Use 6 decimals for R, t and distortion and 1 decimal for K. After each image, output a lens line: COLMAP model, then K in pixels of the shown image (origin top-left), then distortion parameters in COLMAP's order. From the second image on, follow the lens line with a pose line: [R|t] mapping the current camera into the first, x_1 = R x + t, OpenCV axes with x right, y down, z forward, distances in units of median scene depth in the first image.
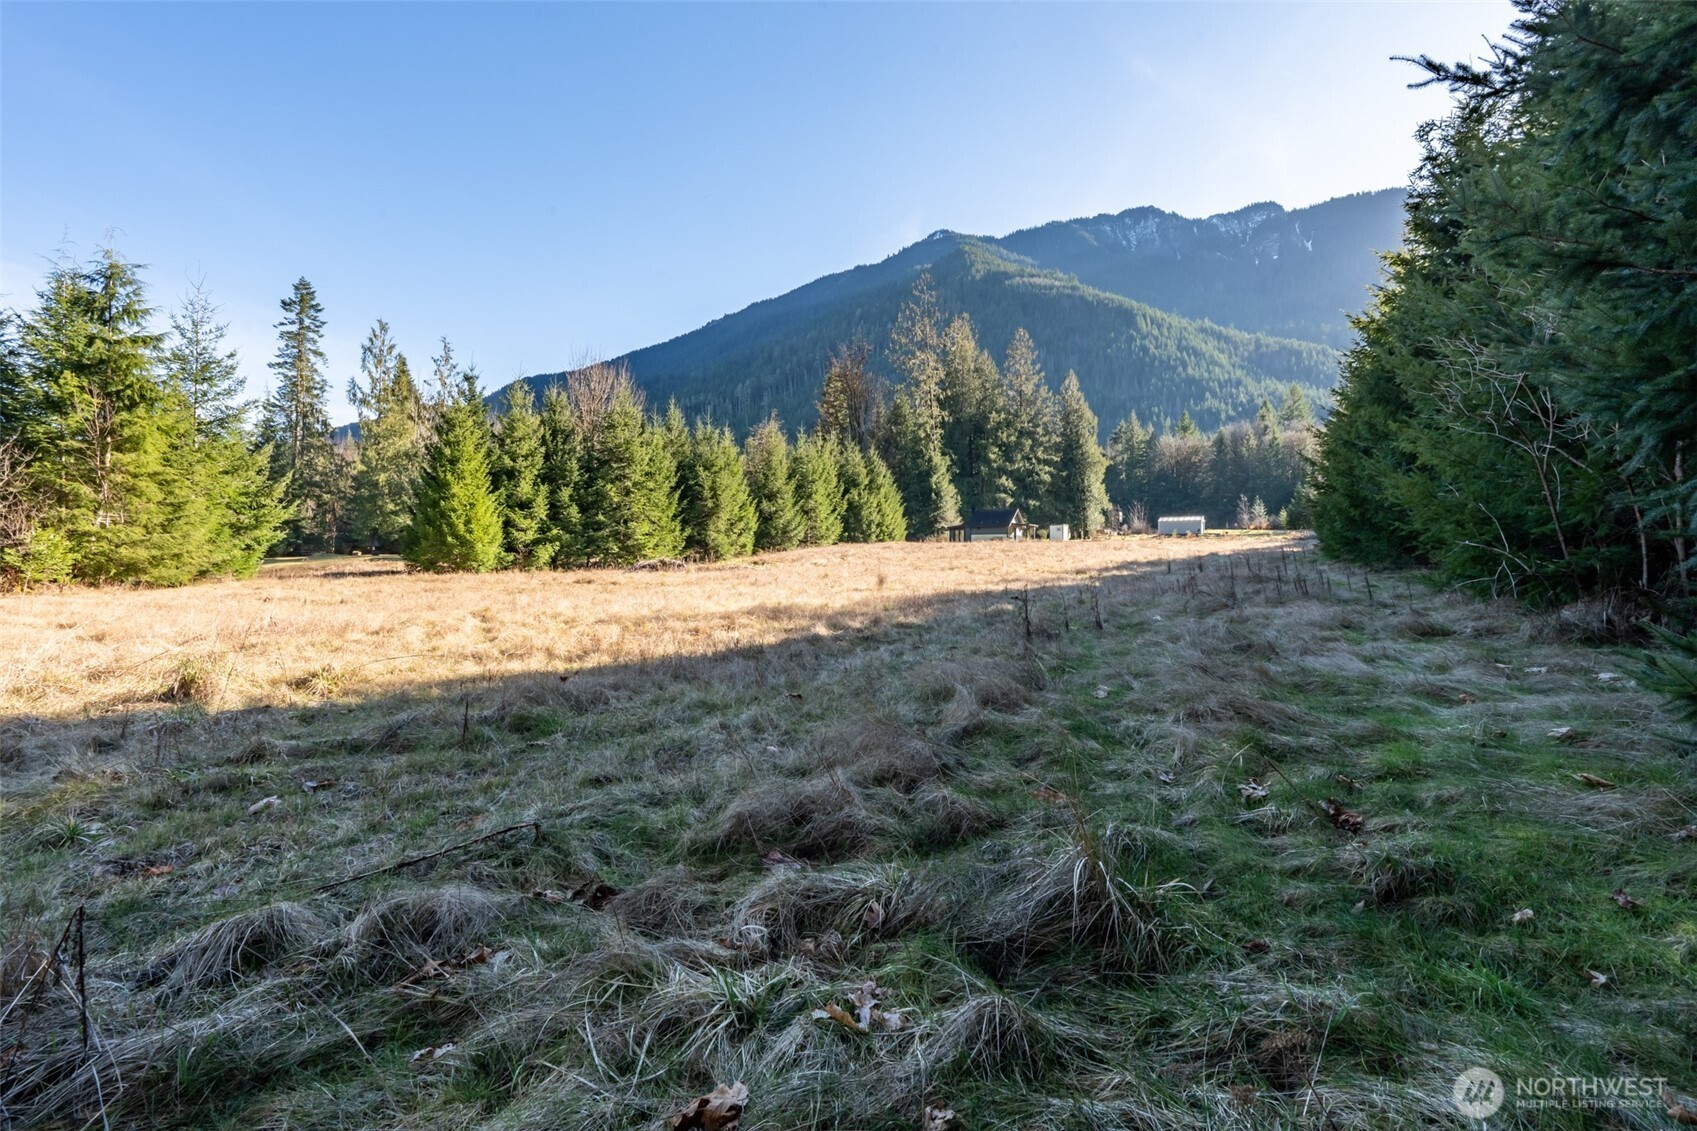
lens RADIAL K [[741.9, 0, 846.8], [0, 741.9, 565.5], [0, 0, 1]] dist [-0.002436, 0.000461]
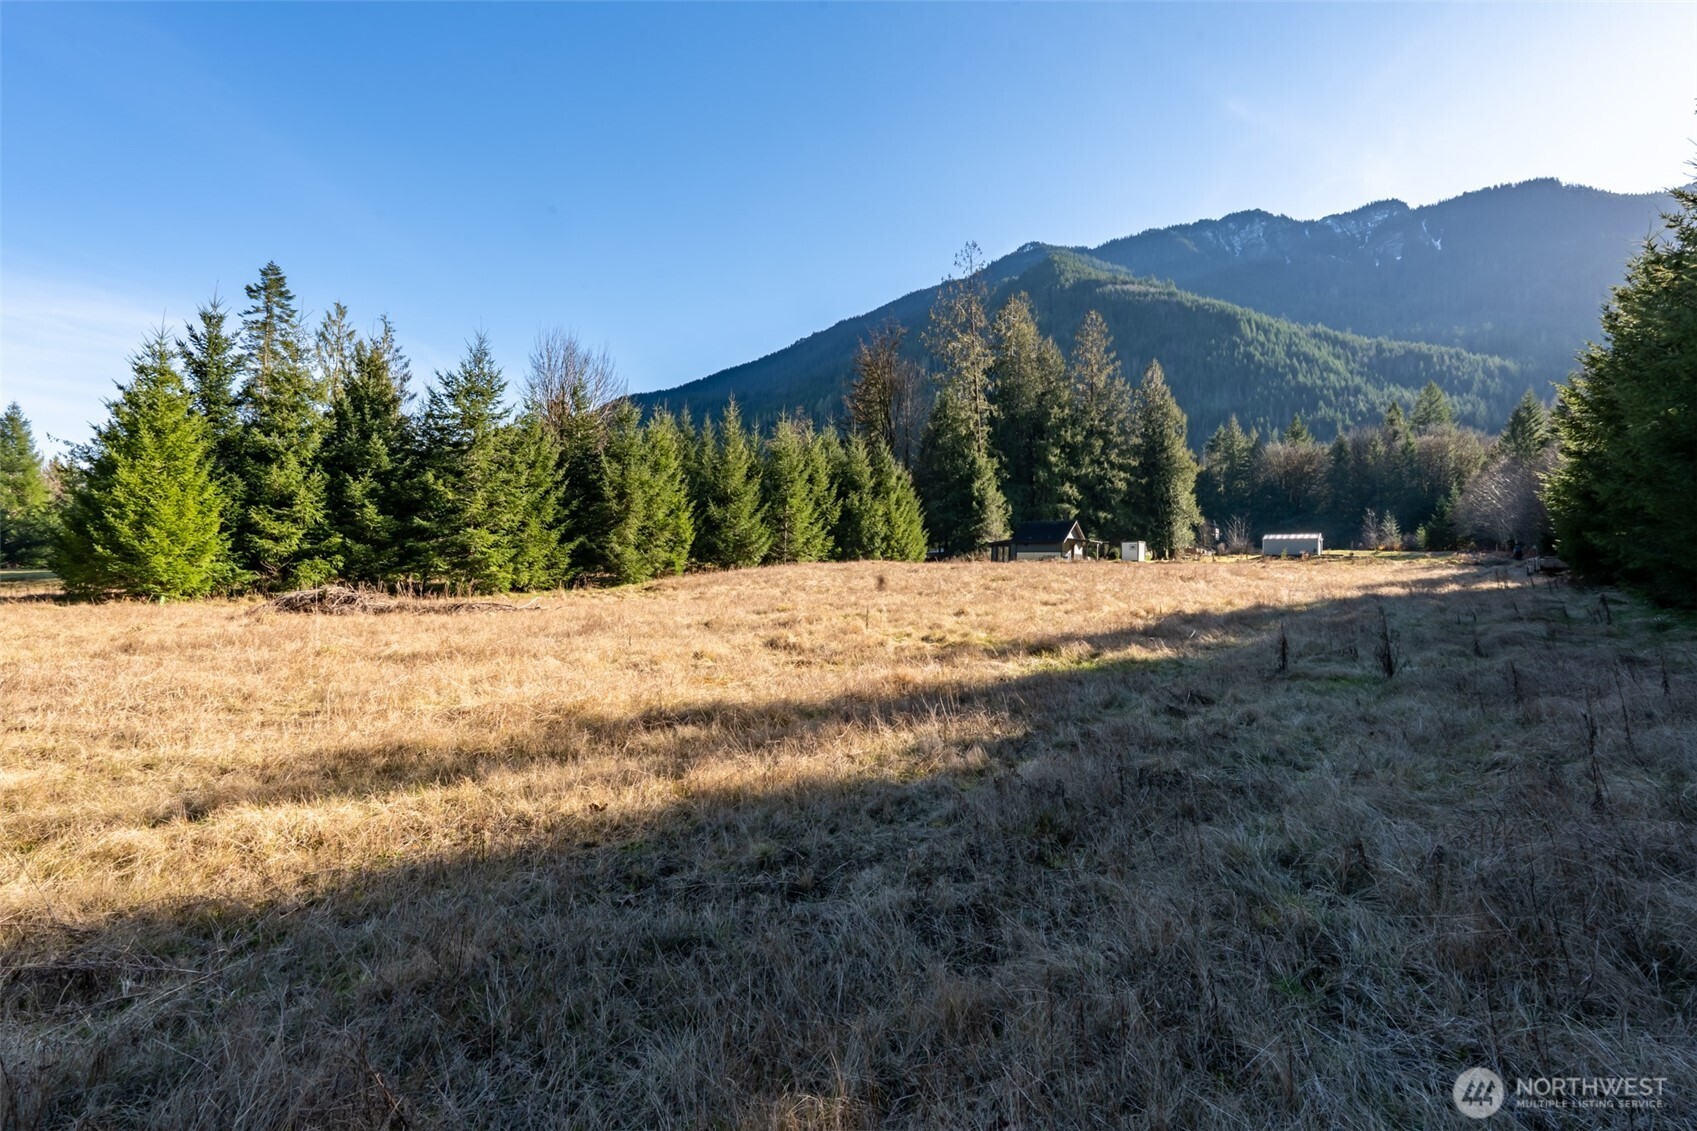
lens RADIAL K [[741.9, 0, 846.1], [0, 741.9, 564.2], [0, 0, 1]] dist [-0.002436, 0.000461]
pose [[0.993211, 0.014230, -0.115456, 0.054808], [-0.016902, 0.999611, -0.022199, -0.005557], [0.115096, 0.024000, 0.993064, 0.127088]]
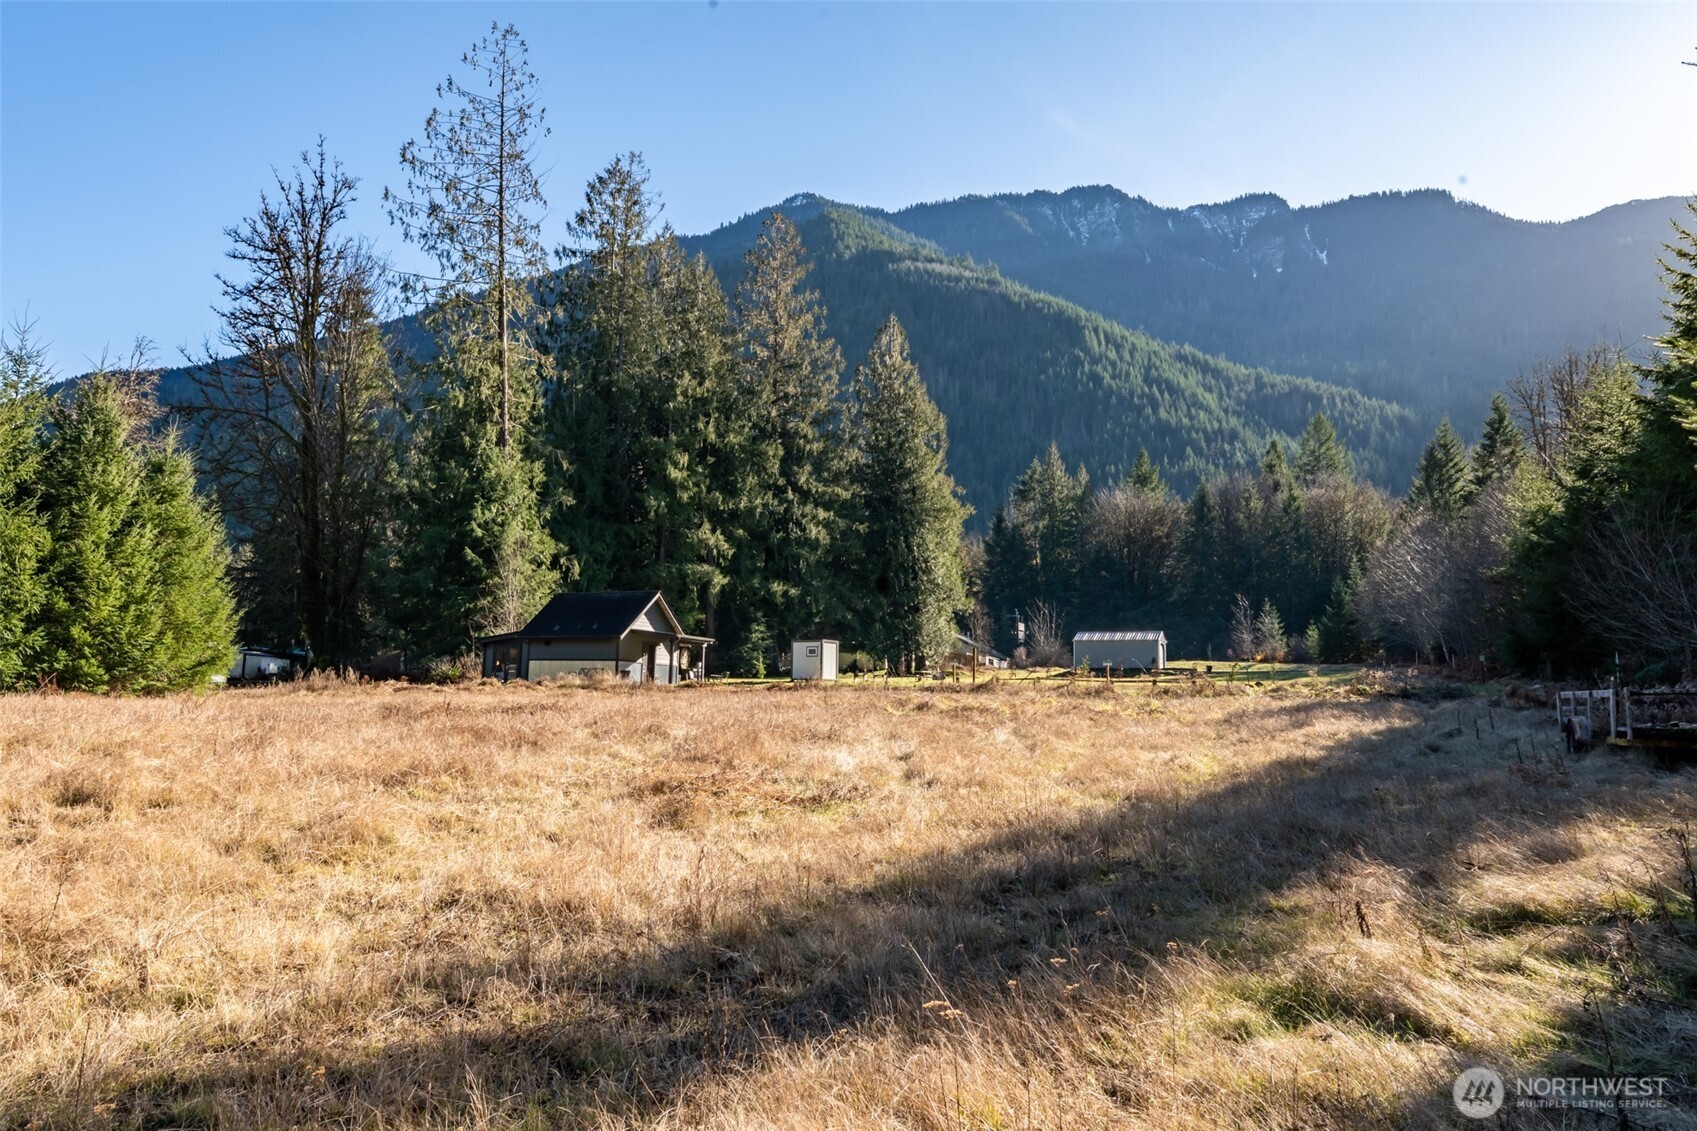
lens RADIAL K [[1177.7, 0, 851.4], [0, 1177.7, 563.4], [0, 0, 1]] dist [0.004441, -0.000782]
pose [[0.985823, 0.033467, 0.164419, 0.162243], [-0.013057, 0.992236, -0.123681, -0.014311], [-0.167282, 0.119781, 0.978606, 0.295591]]
